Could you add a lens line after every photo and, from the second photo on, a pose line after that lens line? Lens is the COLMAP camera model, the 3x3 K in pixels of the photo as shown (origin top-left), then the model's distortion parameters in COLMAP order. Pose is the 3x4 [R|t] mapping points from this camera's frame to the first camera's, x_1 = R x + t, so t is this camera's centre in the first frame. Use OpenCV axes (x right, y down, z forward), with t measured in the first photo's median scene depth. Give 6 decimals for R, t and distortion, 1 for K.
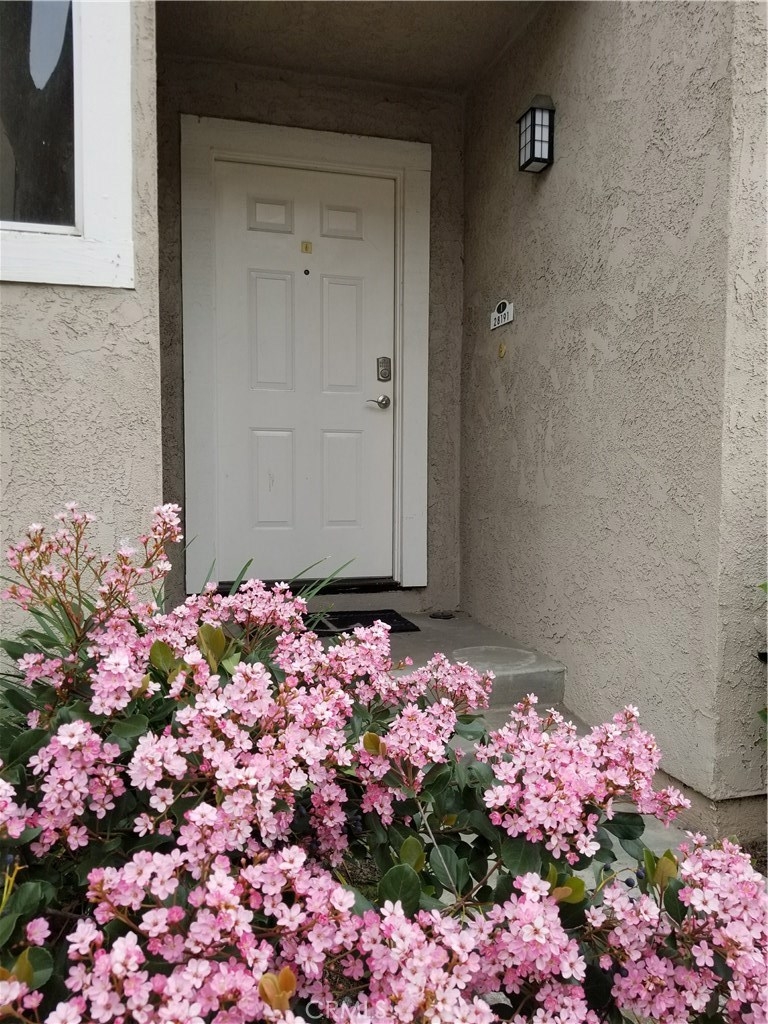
lens RADIAL K [[767.0, 0, 389.7], [0, 767.0, 514.0], [0, 0, 1]] dist [0.083799, -0.120548]
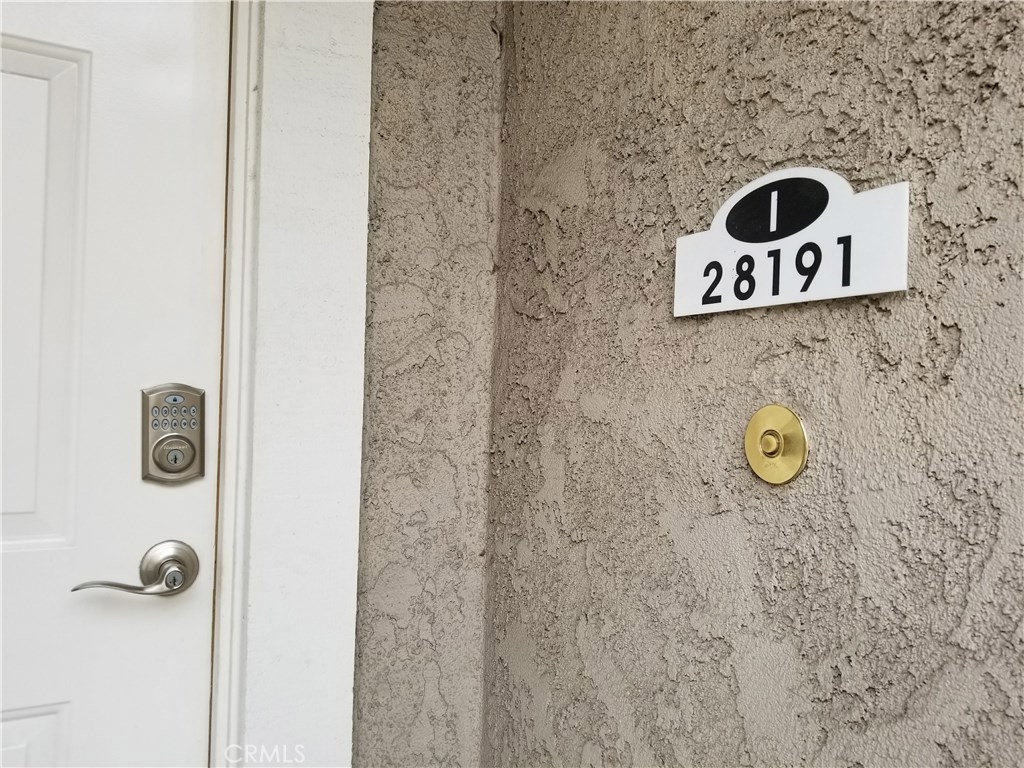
lens RADIAL K [[767.0, 0, 512.0], [0, 767.0, 384.0], [0, 0, 1]] dist [0.083799, -0.120548]
pose [[0.974294, 0.022596, 0.224146, 0.040779], [-0.008596, 0.997961, -0.063237, -0.189913], [-0.225118, 0.059685, 0.972502, 0.742518]]
